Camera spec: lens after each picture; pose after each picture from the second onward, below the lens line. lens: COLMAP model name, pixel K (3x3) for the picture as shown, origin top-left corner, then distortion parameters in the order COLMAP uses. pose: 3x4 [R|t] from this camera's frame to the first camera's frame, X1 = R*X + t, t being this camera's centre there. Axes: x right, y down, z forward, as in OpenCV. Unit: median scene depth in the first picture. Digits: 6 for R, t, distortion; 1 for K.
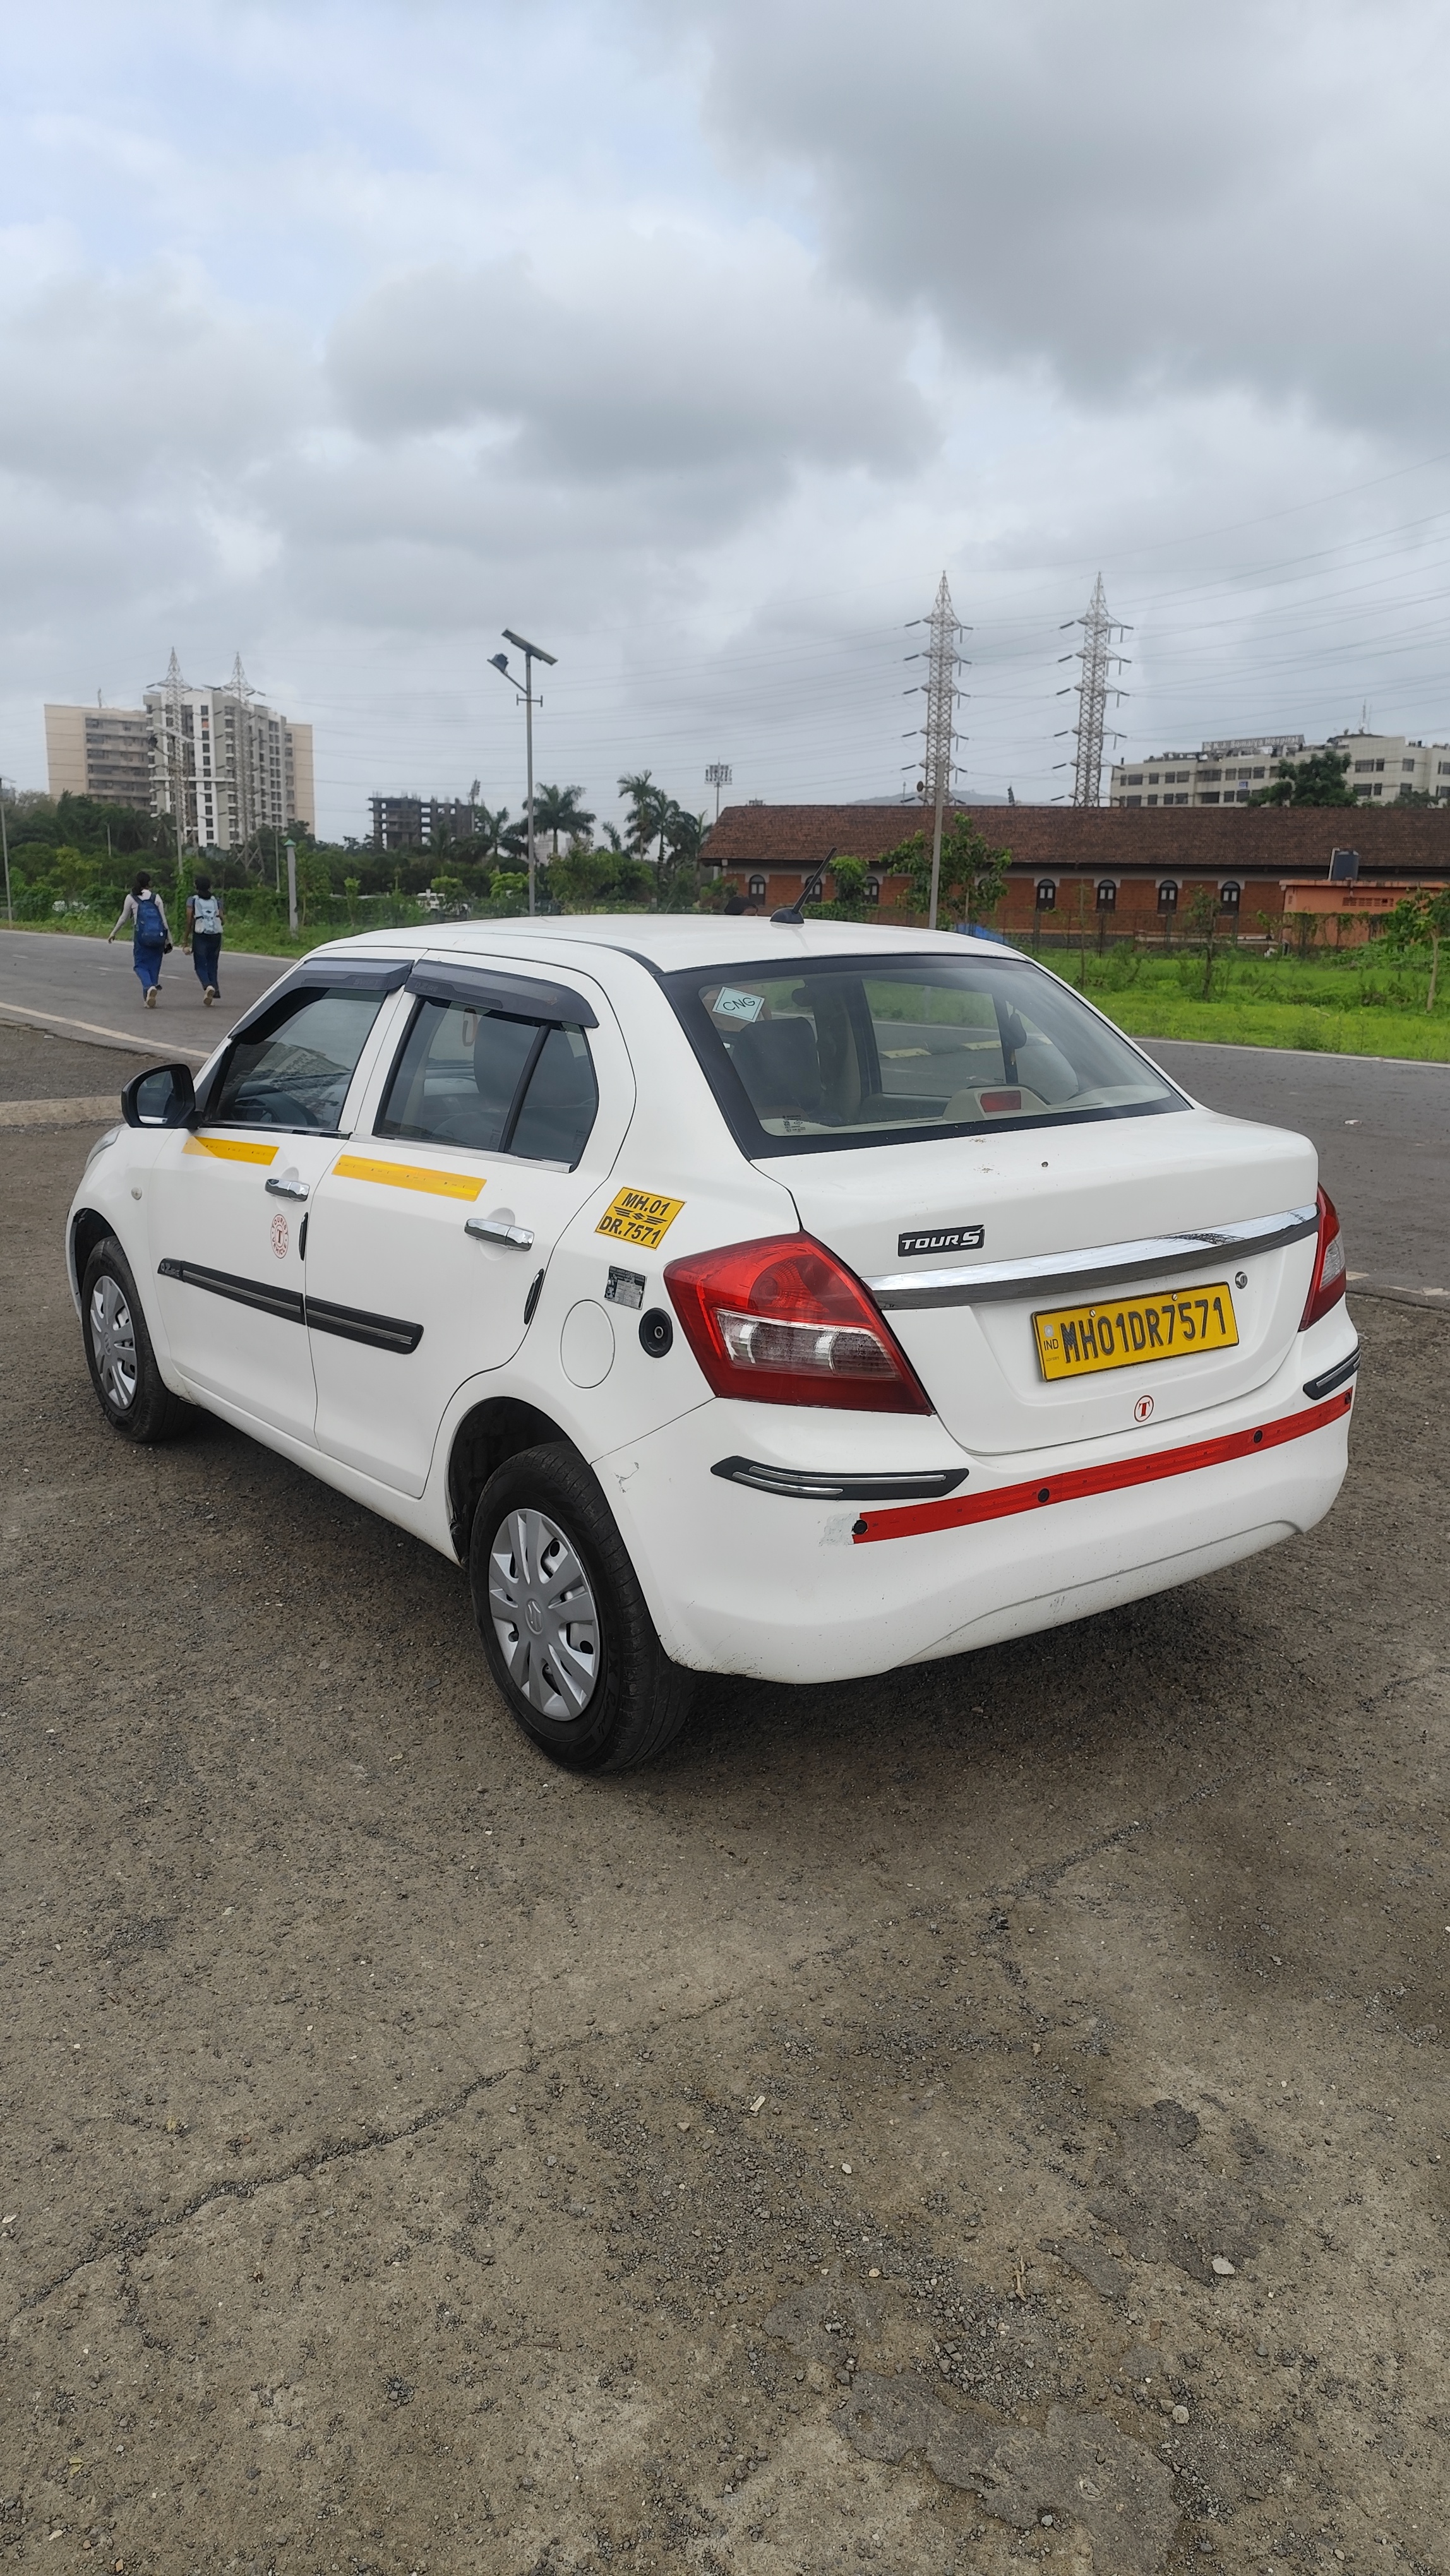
lens RADIAL K [[1765.1, 0, 726.5], [0, 1765.1, 1259.0], [0, 0, 1]] dist [0.035488, -0.038990]
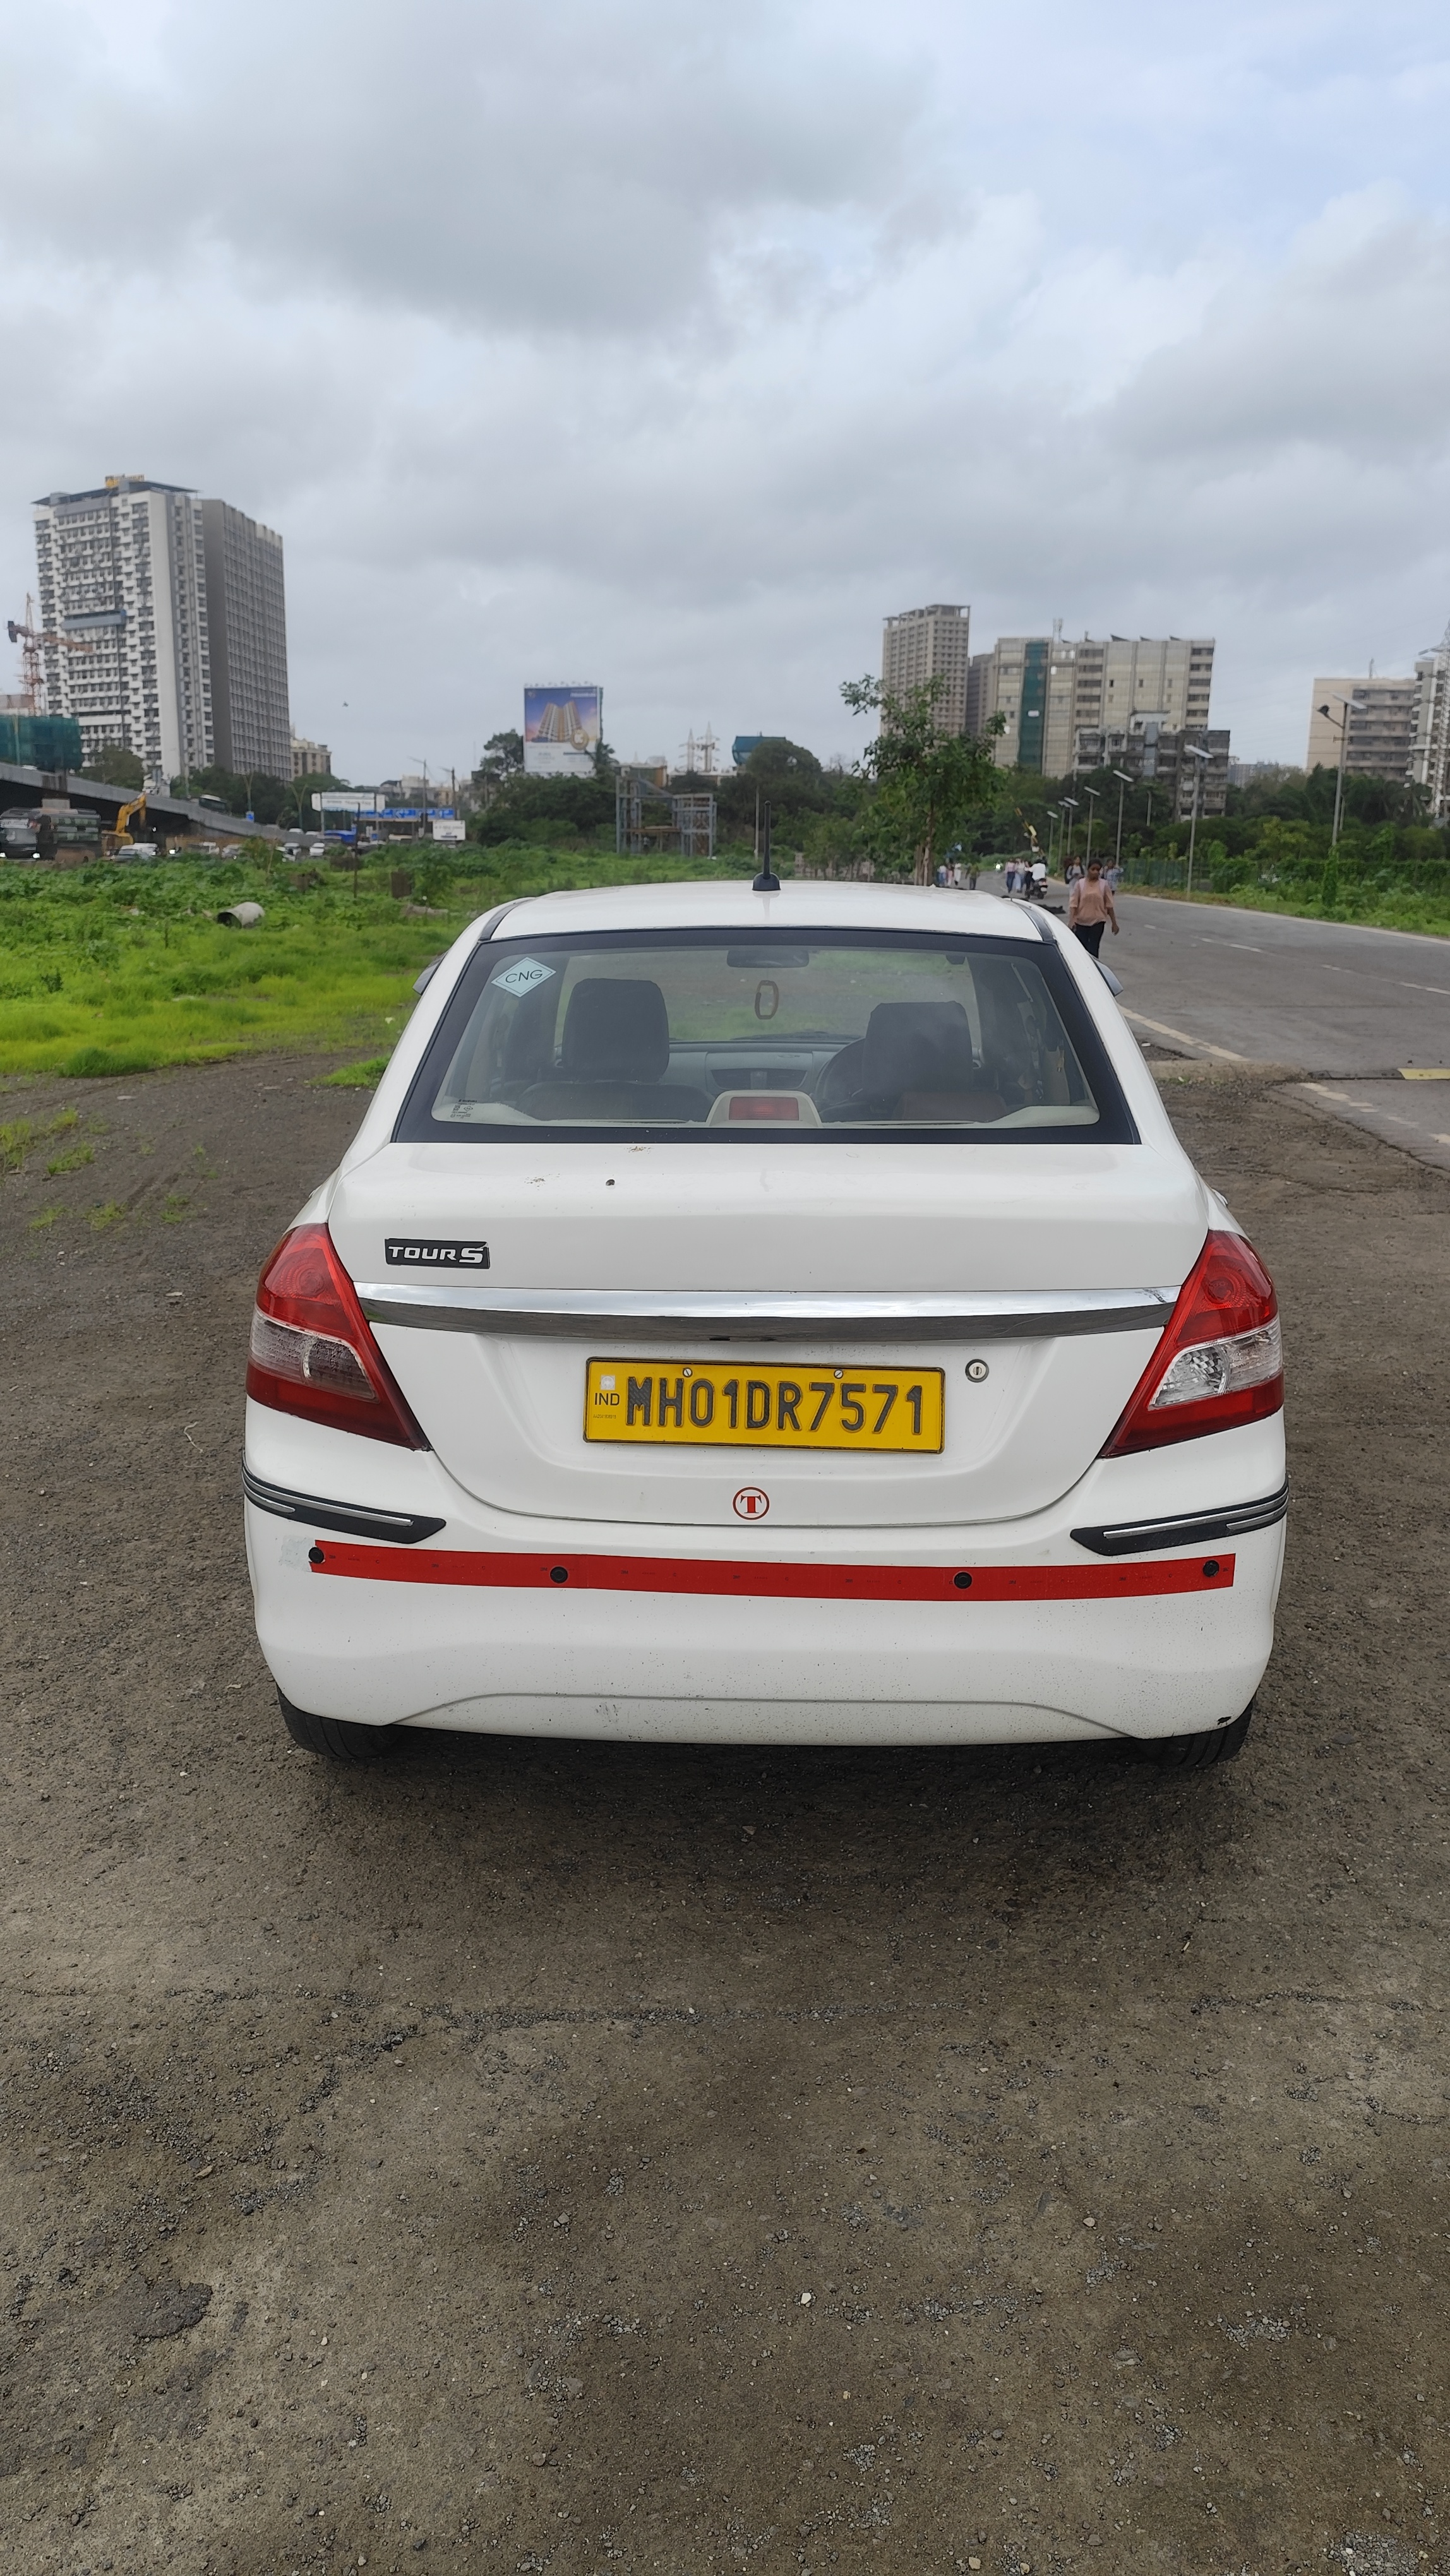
lens RADIAL K [[1765.1, 0, 726.5], [0, 1765.1, 1259.0], [0, 0, 1]] dist [0.035488, -0.038990]
pose [[0.787871, 0.131394, -0.601660, 0.703444], [-0.122566, 0.990885, 0.055896, -0.068369], [0.603520, 0.029704, 0.796794, 0.368305]]
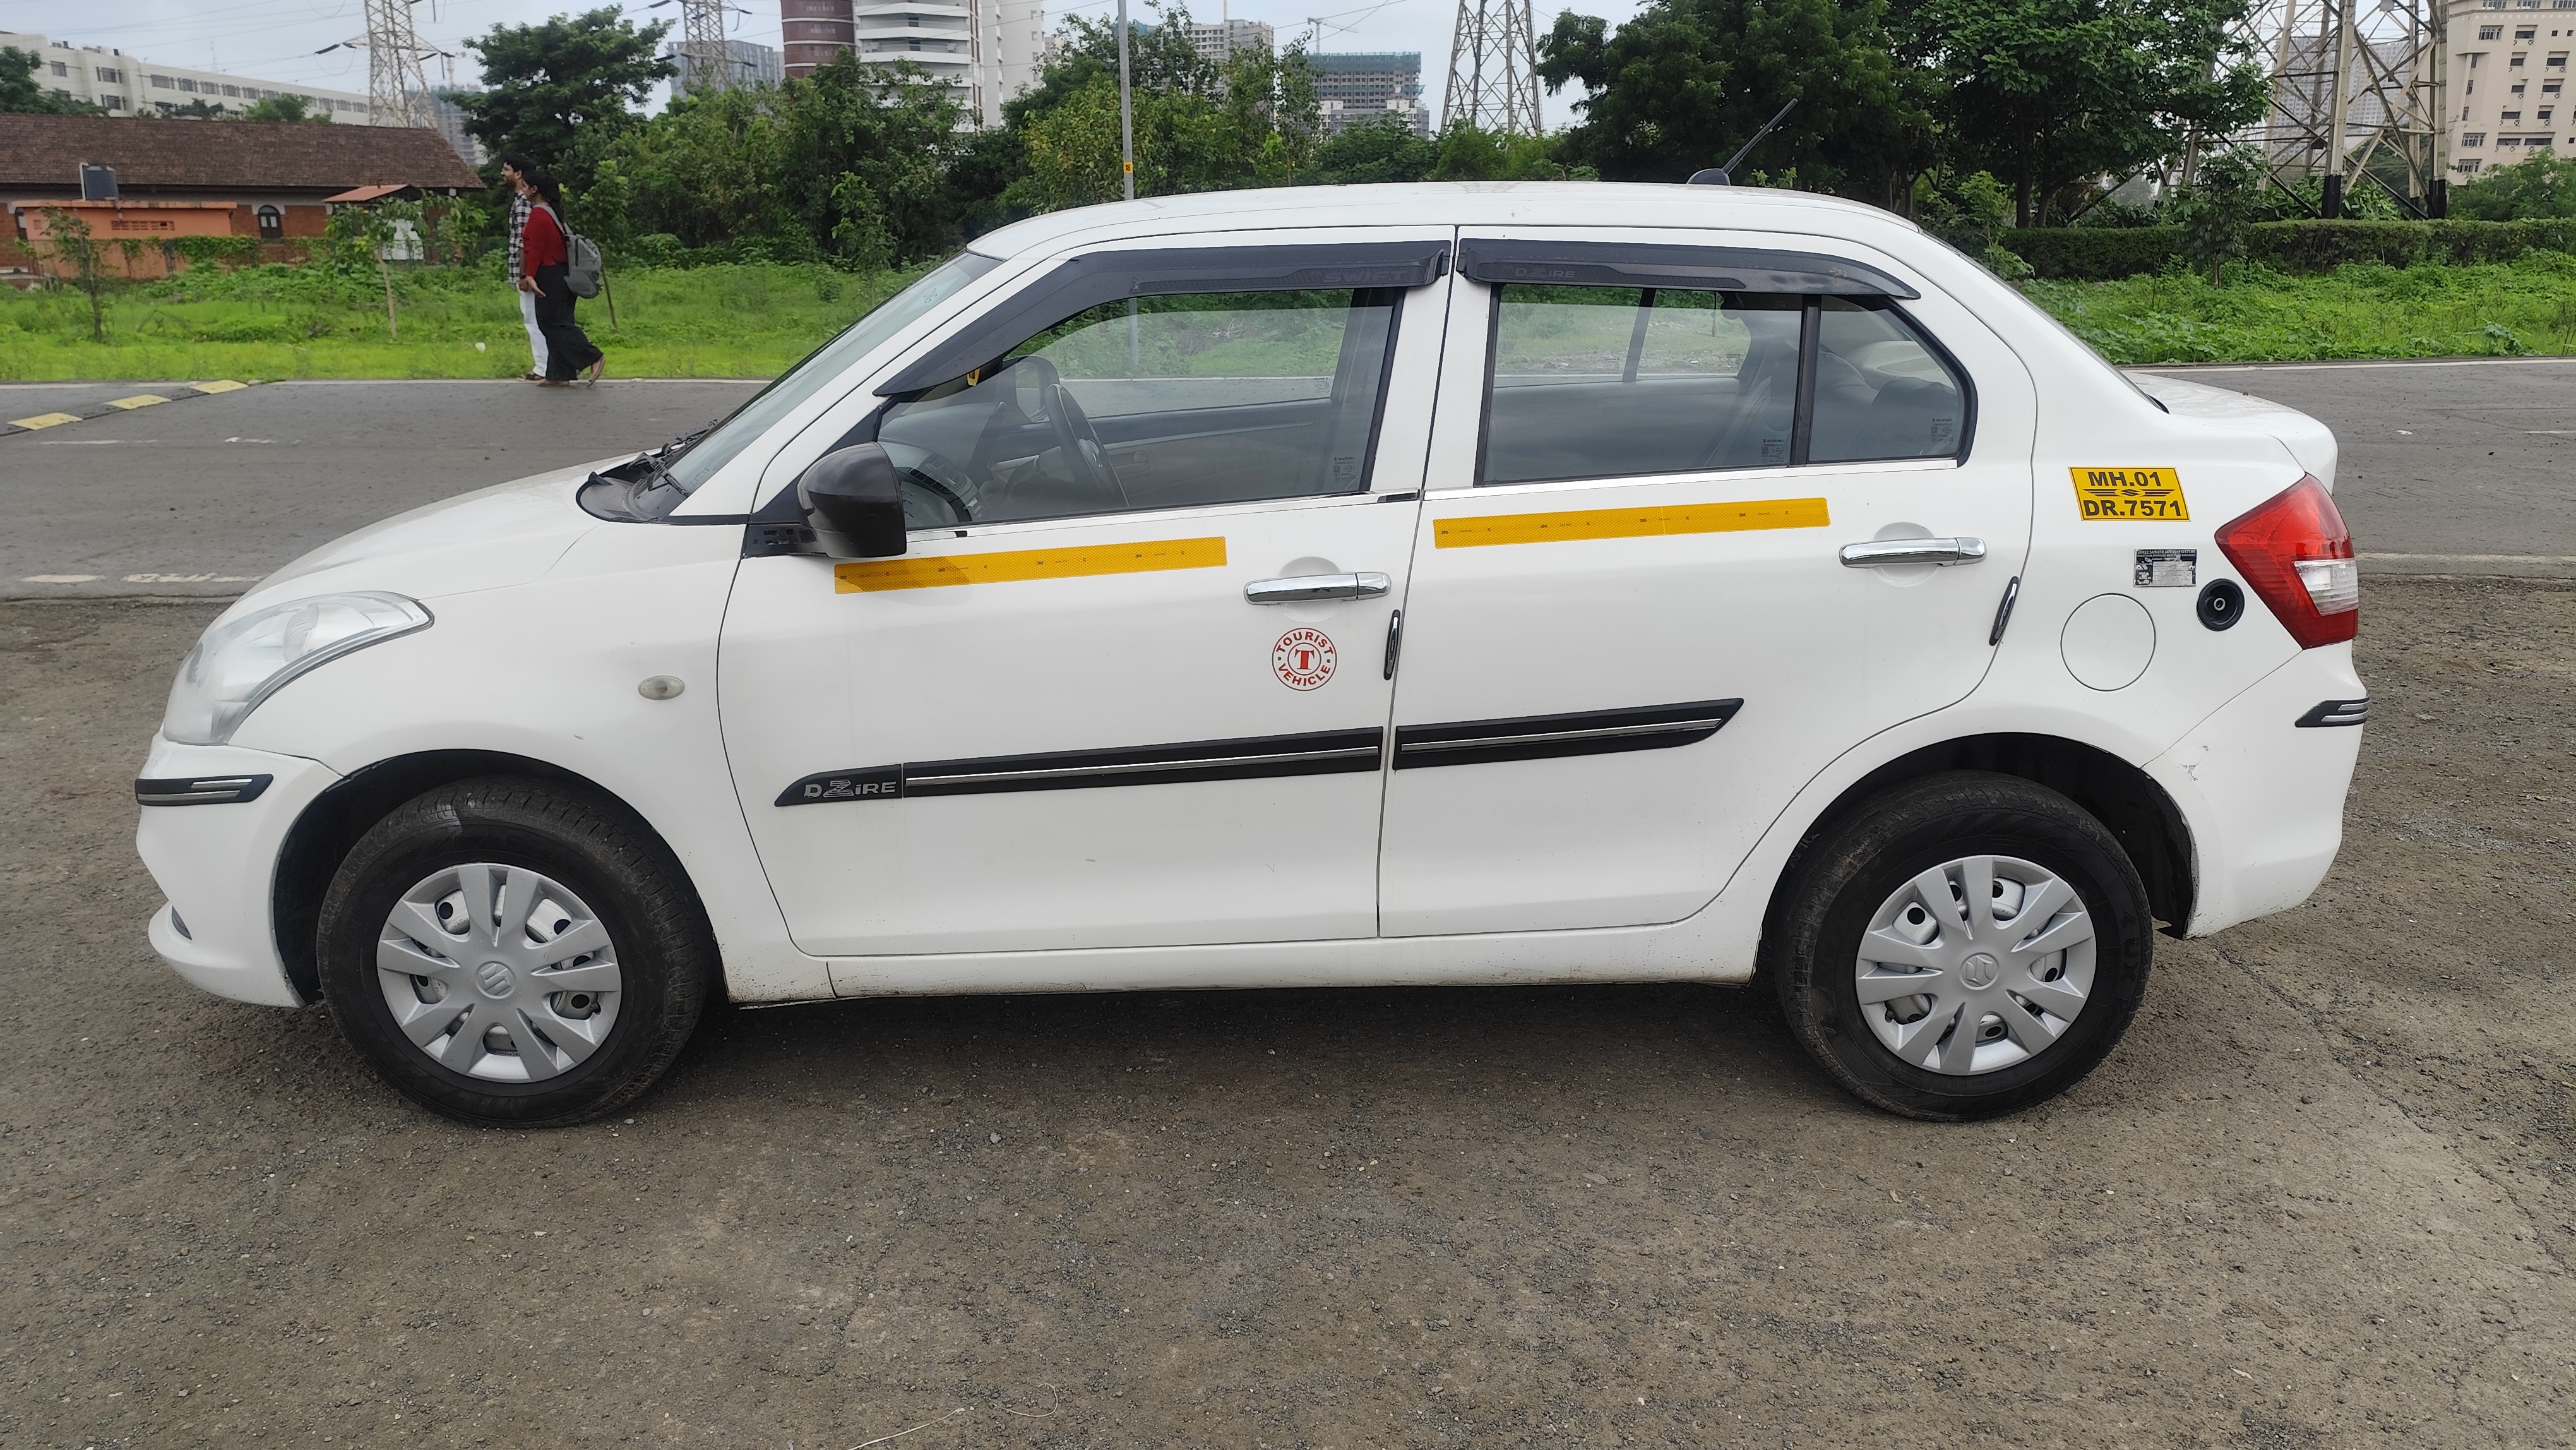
lens RADIAL K [[1765.1, 0, 1288.0], [0, 1765.1, 725.0], [0, 0, 1]] dist [0.035488, -0.038990]
pose [[0.590525, -0.234331, 0.772250, -1.046861], [0.175180, 0.971320, 0.160779, -0.131630], [-0.787777, 0.040338, 0.614638, 0.774102]]
